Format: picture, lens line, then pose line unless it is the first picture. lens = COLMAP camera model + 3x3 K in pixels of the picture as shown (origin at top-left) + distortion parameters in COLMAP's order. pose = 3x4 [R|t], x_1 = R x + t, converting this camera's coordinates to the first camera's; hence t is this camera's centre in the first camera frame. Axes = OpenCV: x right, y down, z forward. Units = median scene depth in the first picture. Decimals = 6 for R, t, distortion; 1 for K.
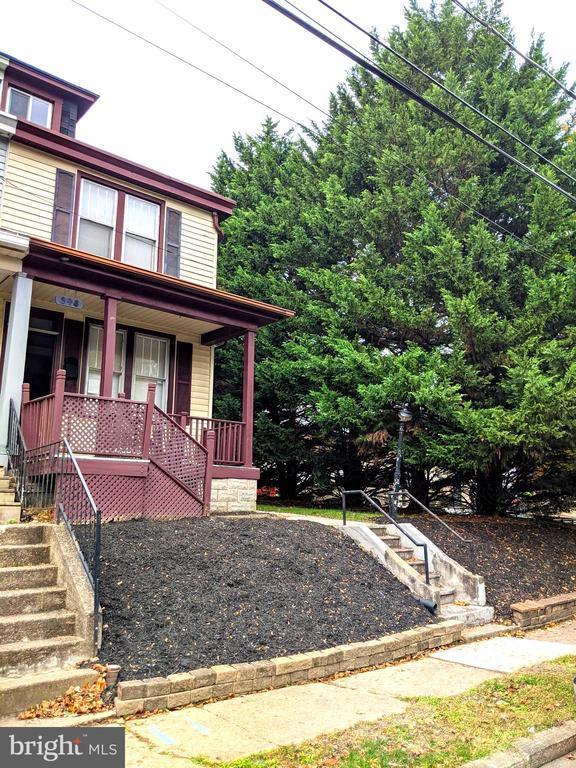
lens RADIAL K [[609.2, 0, 292.2], [0, 609.2, 386.0], [0, 0, 1]] dist [0.066493, -0.123170]
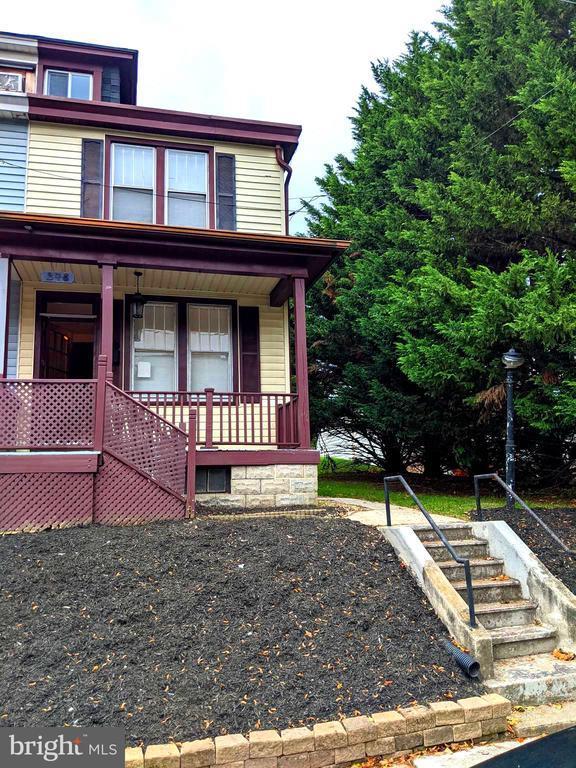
lens RADIAL K [[609.2, 0, 292.2], [0, 609.2, 386.0], [0, 0, 1]] dist [0.066493, -0.123170]
pose [[0.898196, -0.104002, -0.427115, 0.243943], [0.117657, 0.993038, 0.005623, 0.043317], [0.423557, -0.055304, 0.904180, 0.271933]]
